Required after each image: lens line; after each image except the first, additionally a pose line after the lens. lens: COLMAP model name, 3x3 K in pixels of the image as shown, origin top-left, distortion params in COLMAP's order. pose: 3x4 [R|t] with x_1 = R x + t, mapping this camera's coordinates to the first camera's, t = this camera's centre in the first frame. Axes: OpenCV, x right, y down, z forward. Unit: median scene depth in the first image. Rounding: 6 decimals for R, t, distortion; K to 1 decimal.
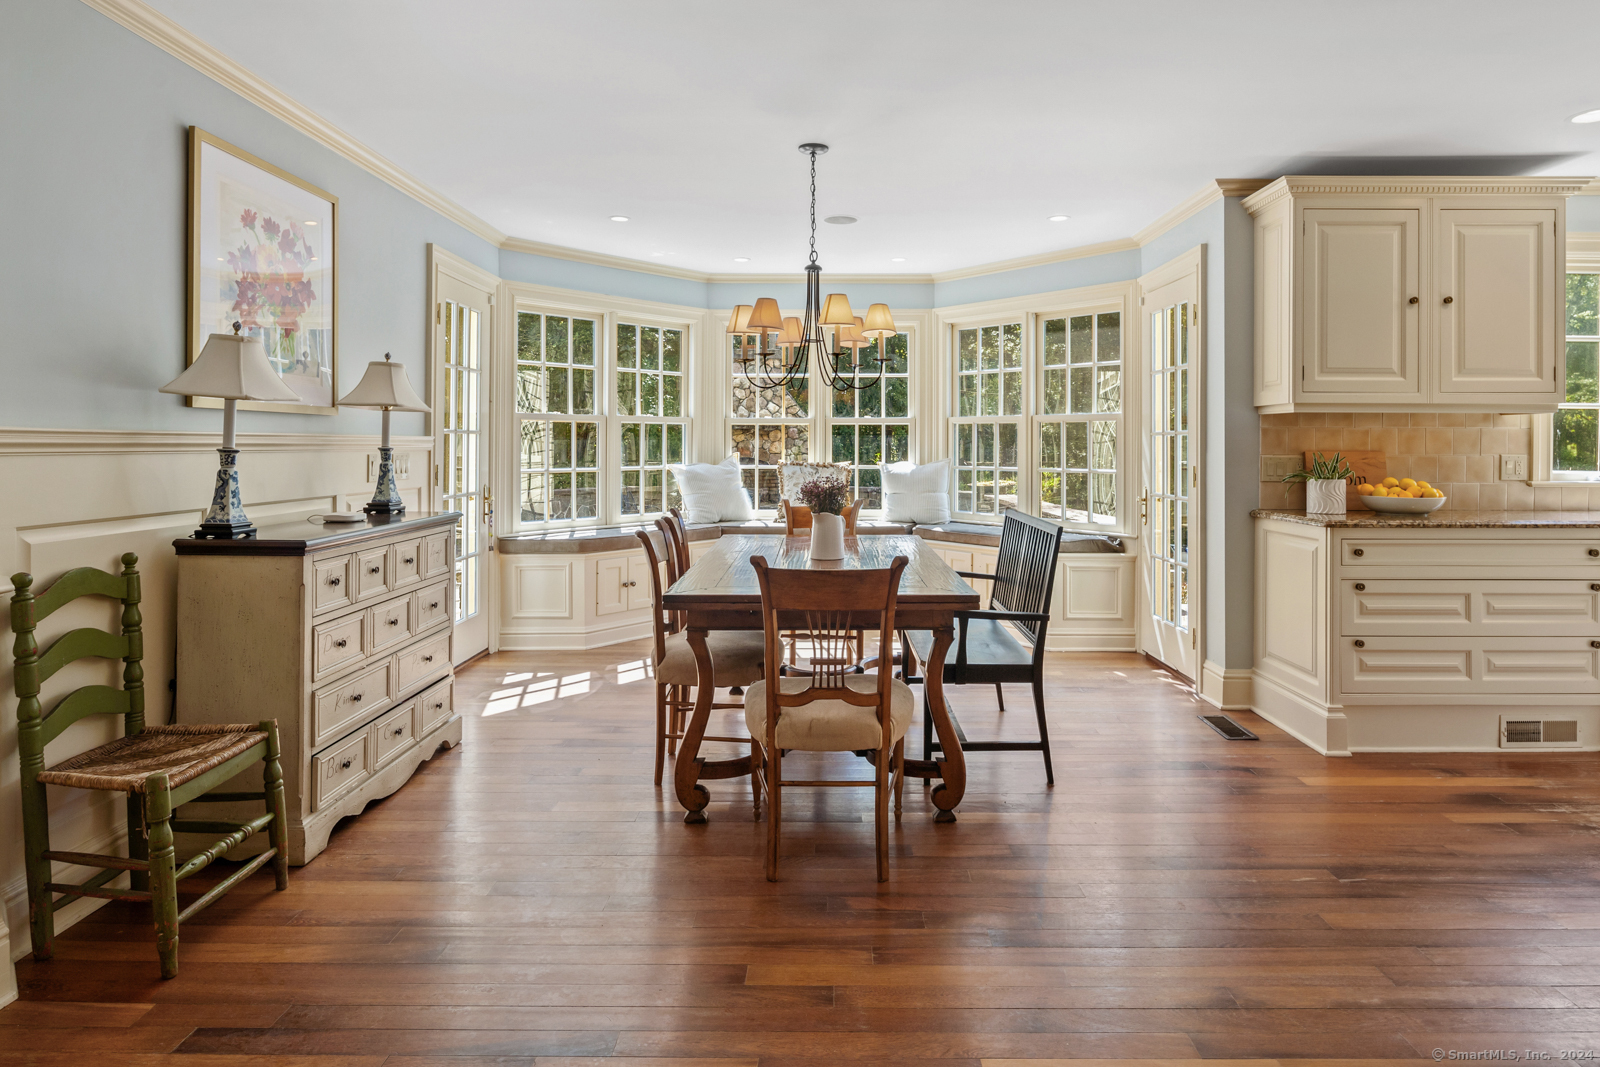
lens RADIAL K [[787.4, 0, 804.8], [0, 787.4, 441.0], [0, 0, 1]] dist [0.000032, -0.000001]
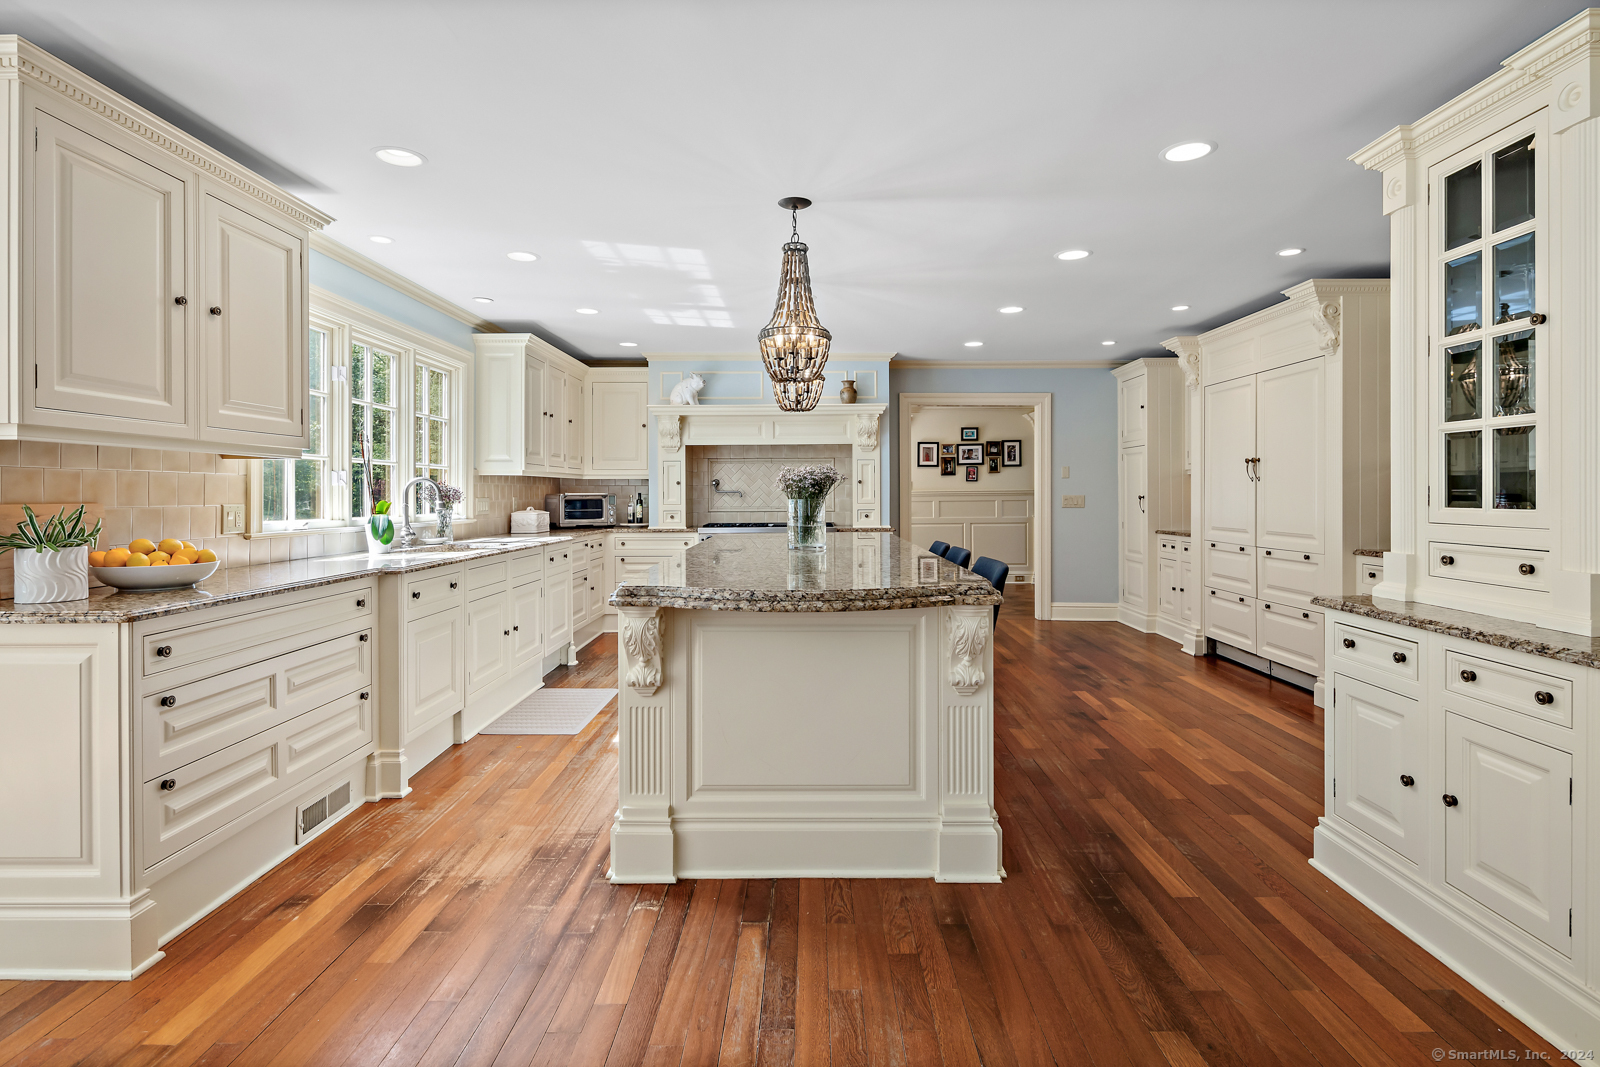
lens RADIAL K [[789.5, 0, 802.2], [0, 789.5, 493.3], [0, 0, 1]] dist [-0.000308, 0.000034]
pose [[-0.006777, -0.001635, 0.999976, 0.016144], [-0.000957, 0.999998, 0.001628, 0.003105], [-0.999977, -0.000946, -0.006779, 0.411962]]
